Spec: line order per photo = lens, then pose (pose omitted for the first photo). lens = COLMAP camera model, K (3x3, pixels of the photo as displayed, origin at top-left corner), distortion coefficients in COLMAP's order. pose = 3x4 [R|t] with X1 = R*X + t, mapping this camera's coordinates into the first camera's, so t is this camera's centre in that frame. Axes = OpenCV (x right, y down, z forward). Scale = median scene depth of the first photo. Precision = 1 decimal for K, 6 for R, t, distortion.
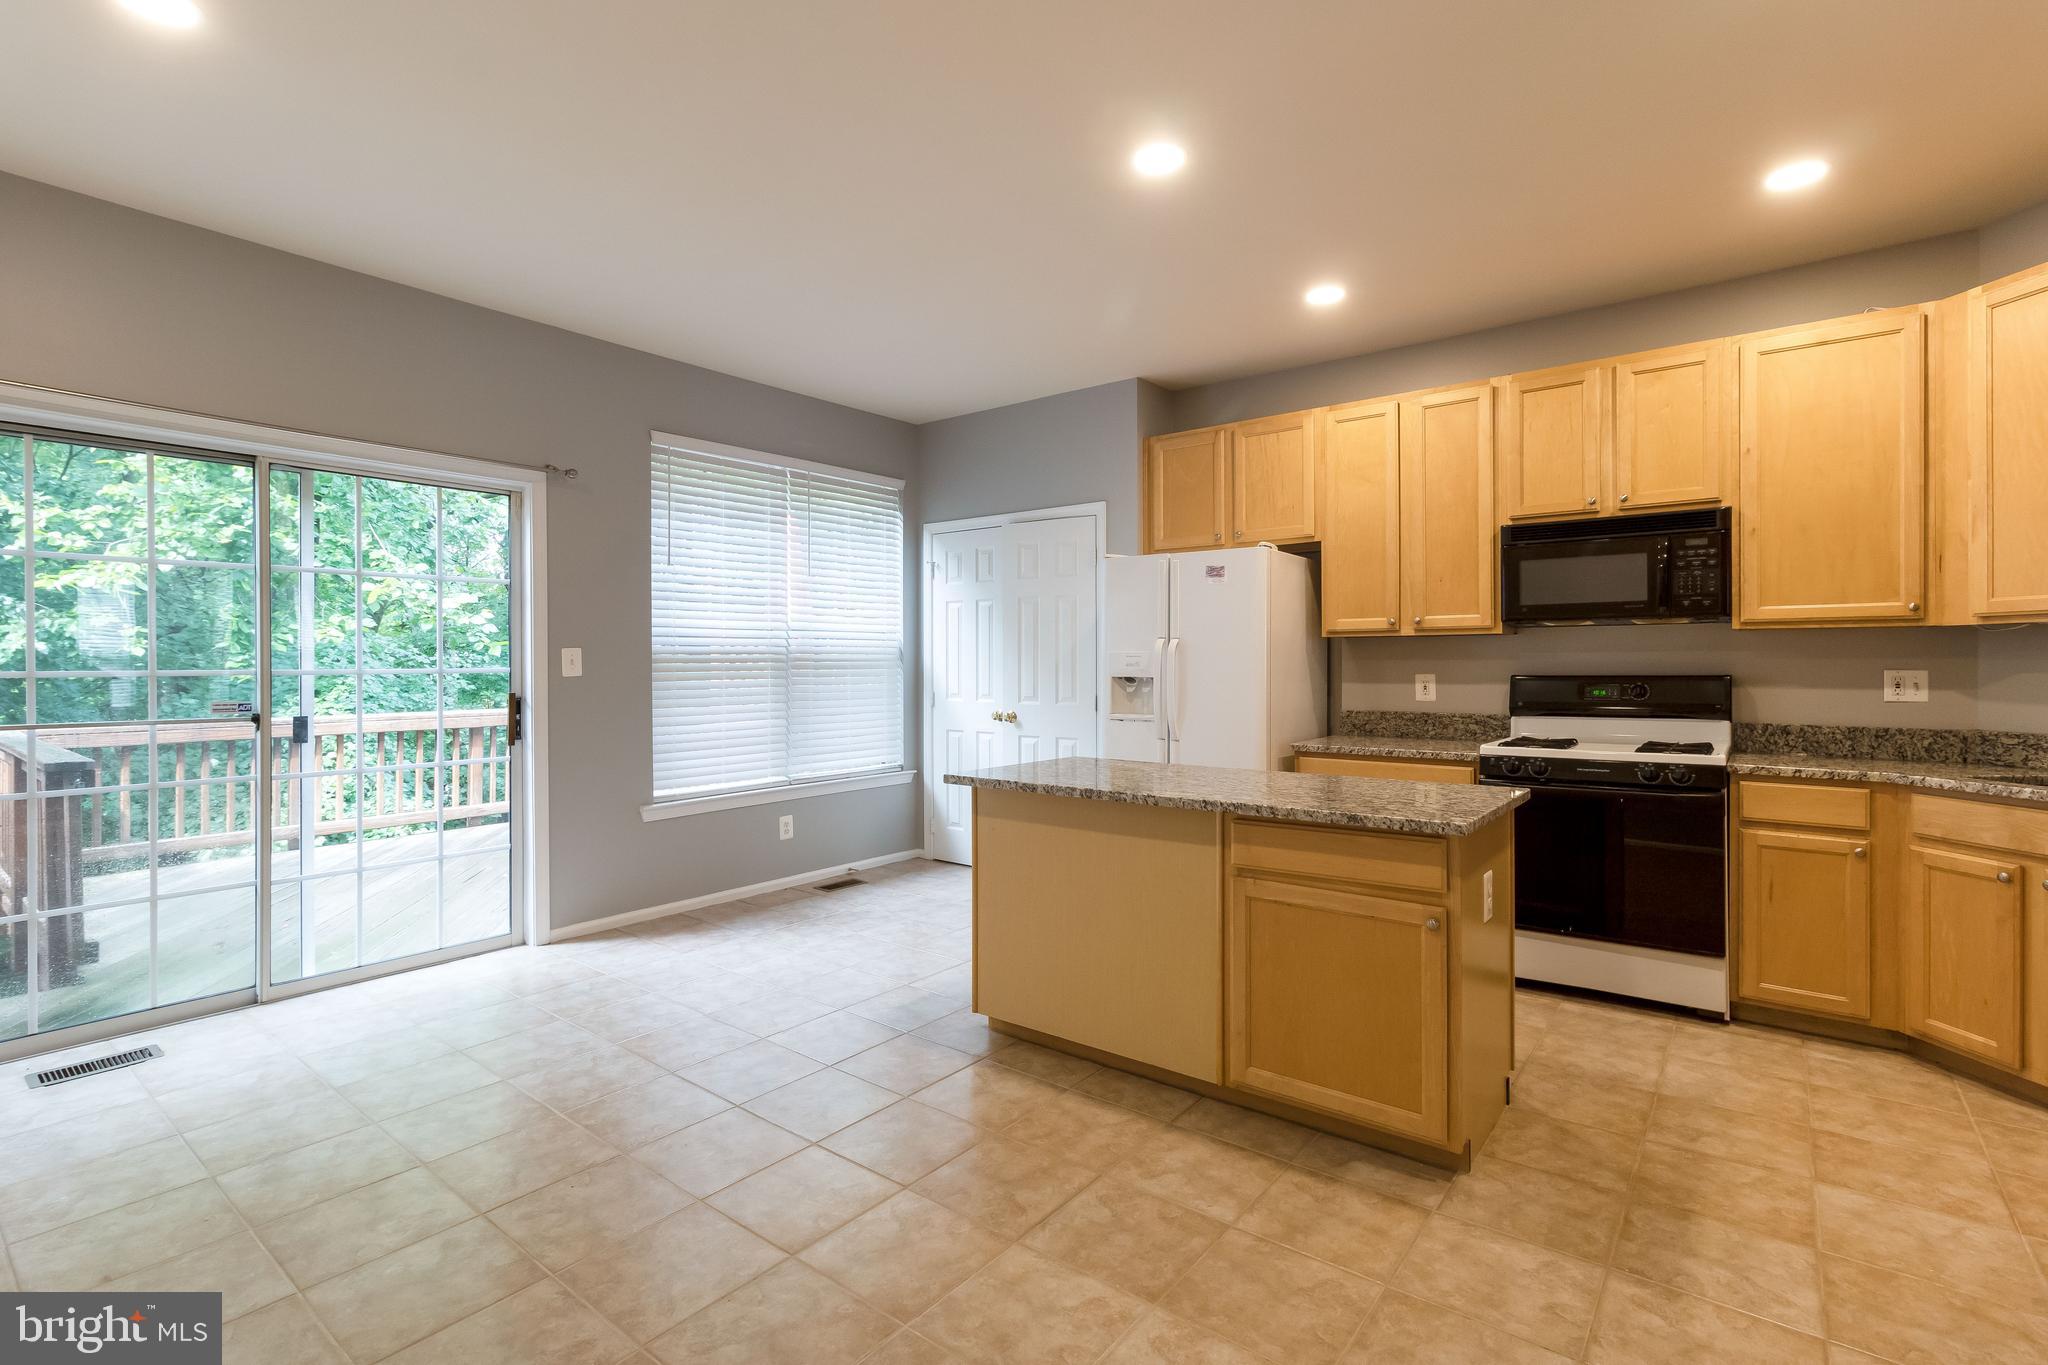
lens RADIAL K [[952.7, 0, 1026.4], [0, 952.7, 669.4], [0, 0, 1]] dist [0.003173, 0.001980]
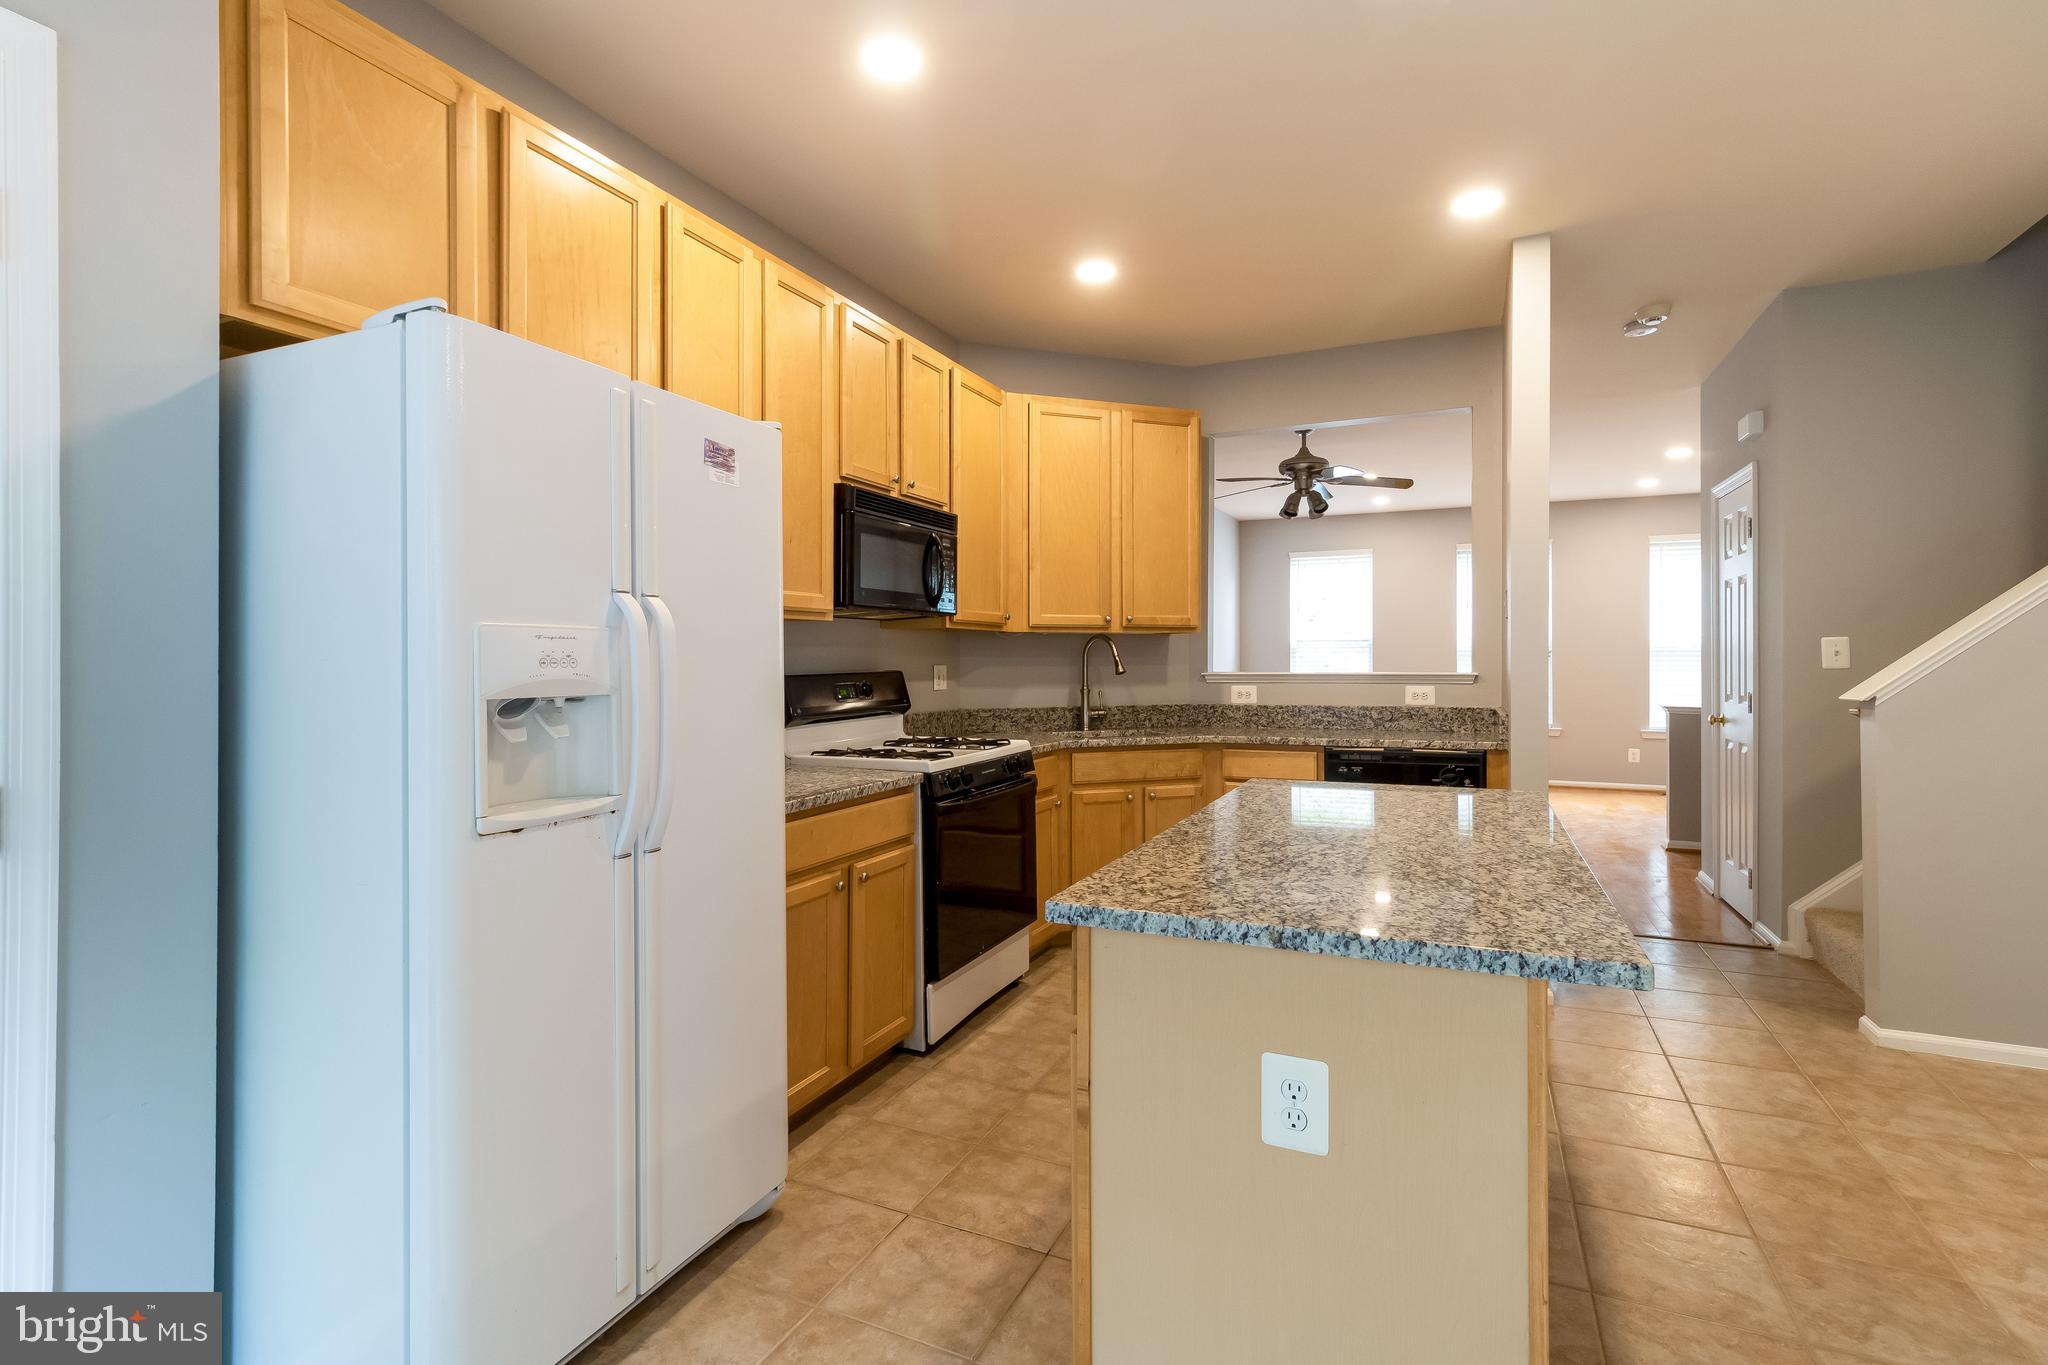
lens RADIAL K [[952.7, 0, 1029.0], [0, 952.7, 667.3], [0, 0, 1]] dist [0.003173, 0.001980]
pose [[-0.225243, -0.005662, 0.974286, -0.343727], [0.009009, 0.999928, 0.007894, -0.005466], [-0.974261, 0.010556, -0.225176, 1.186682]]
